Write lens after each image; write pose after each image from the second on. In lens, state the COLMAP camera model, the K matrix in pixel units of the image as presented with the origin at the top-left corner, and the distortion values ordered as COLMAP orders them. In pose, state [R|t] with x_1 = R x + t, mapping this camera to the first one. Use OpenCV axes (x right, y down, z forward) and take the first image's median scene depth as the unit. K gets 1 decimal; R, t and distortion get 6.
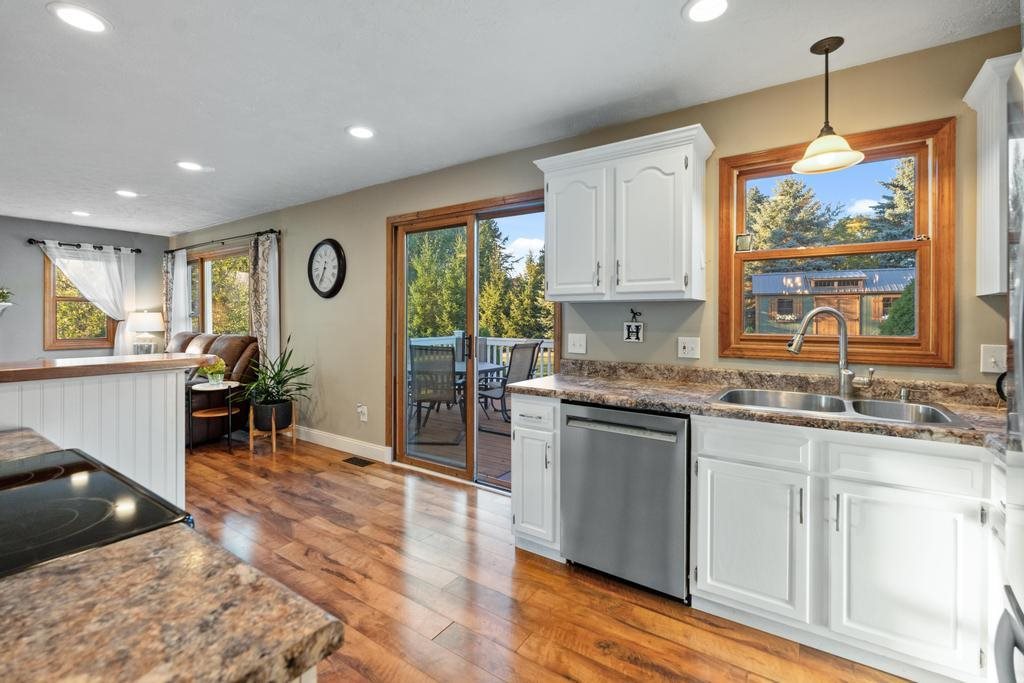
lens RADIAL K [[459.6, 0, 513.9], [0, 459.6, 322.5], [0, 0, 1]] dist [-0.006143, 0.001444]
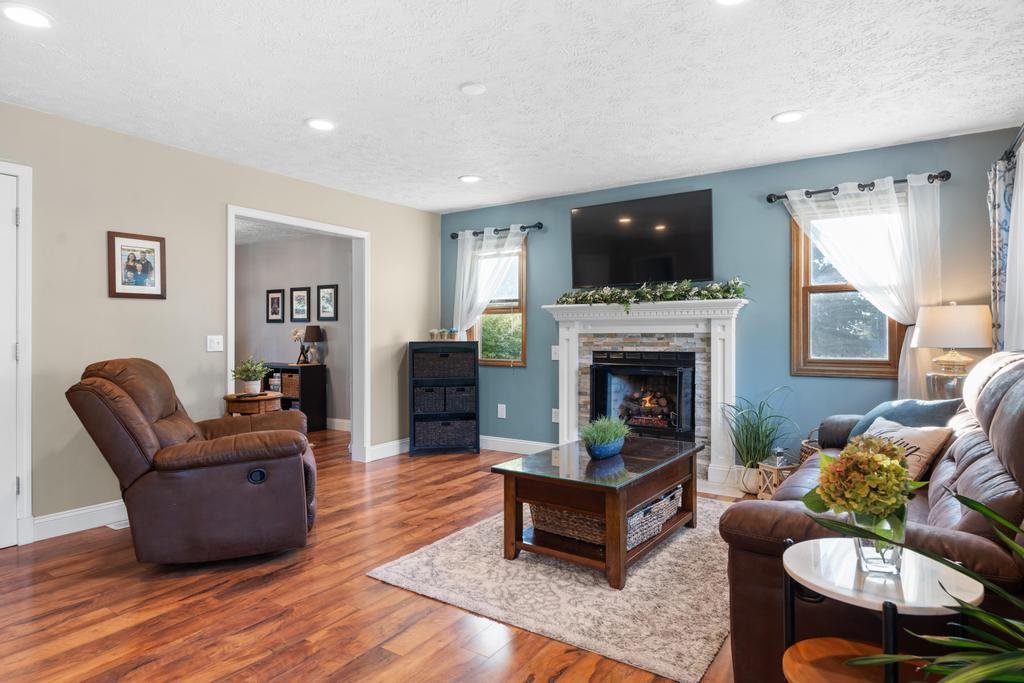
lens RADIAL K [[585.9, 0, 511.2], [0, 585.9, 334.3], [0, 0, 1]] dist [-0.001653, -0.000181]
pose [[0.020654, -0.007484, -0.999759, -0.264944], [-0.007032, 0.999946, -0.007631, 0.014163], [0.999762, 0.007188, 0.020600, 0.614893]]
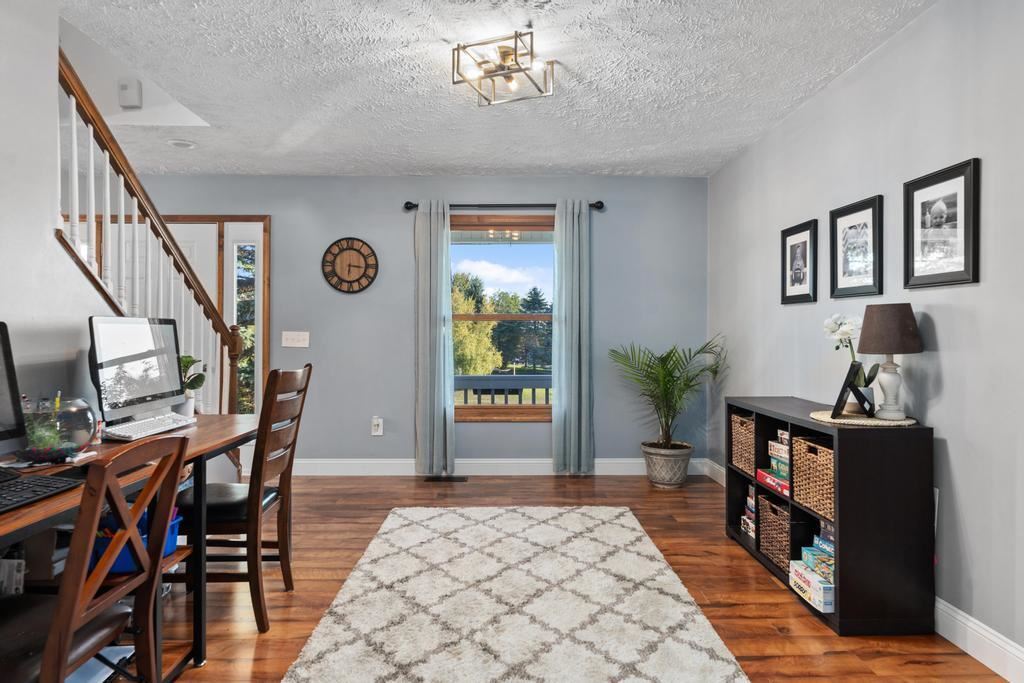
lens RADIAL K [[585.9, 0, 518.2], [0, 585.9, 333.9], [0, 0, 1]] dist [-0.001653, -0.000181]
pose [[-0.796922, -0.000739, -0.604081, -1.084946], [-0.007037, 0.999943, 0.008061, 0.008801], [0.604041, 0.010675, -0.796882, 0.384105]]
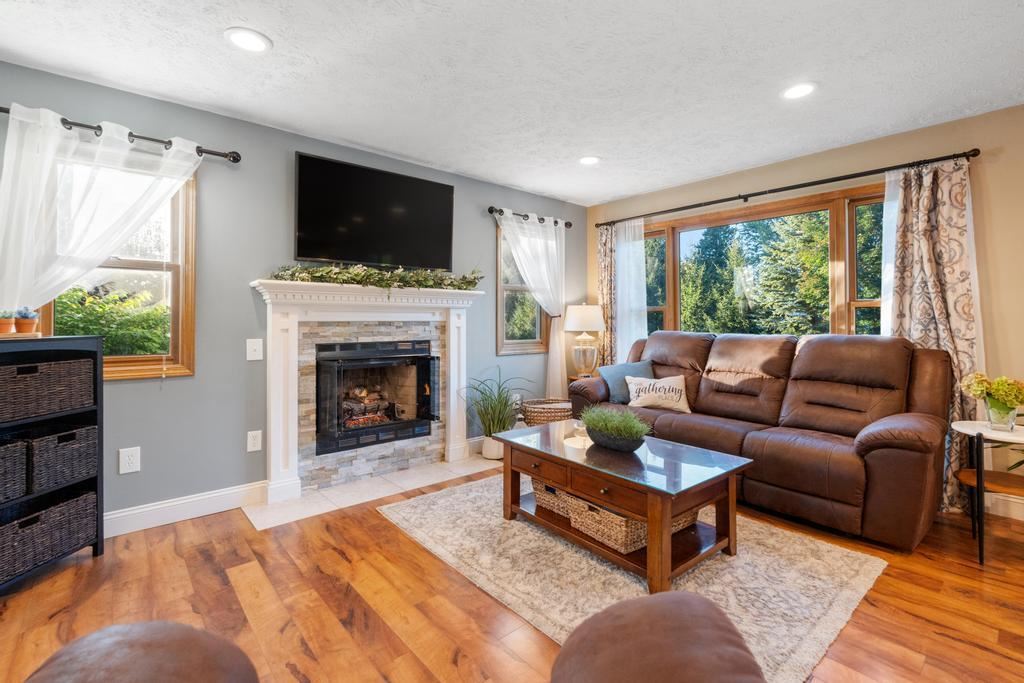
lens RADIAL K [[459.6, 0, 513.3], [0, 459.6, 317.4], [0, 0, 1]] dist [-0.006143, 0.001444]
pose [[0.971059, -0.009478, -0.238653, -0.817101], [0.004896, 0.999792, -0.019786, 0.012193], [0.238791, 0.018045, 0.970903, 0.273623]]
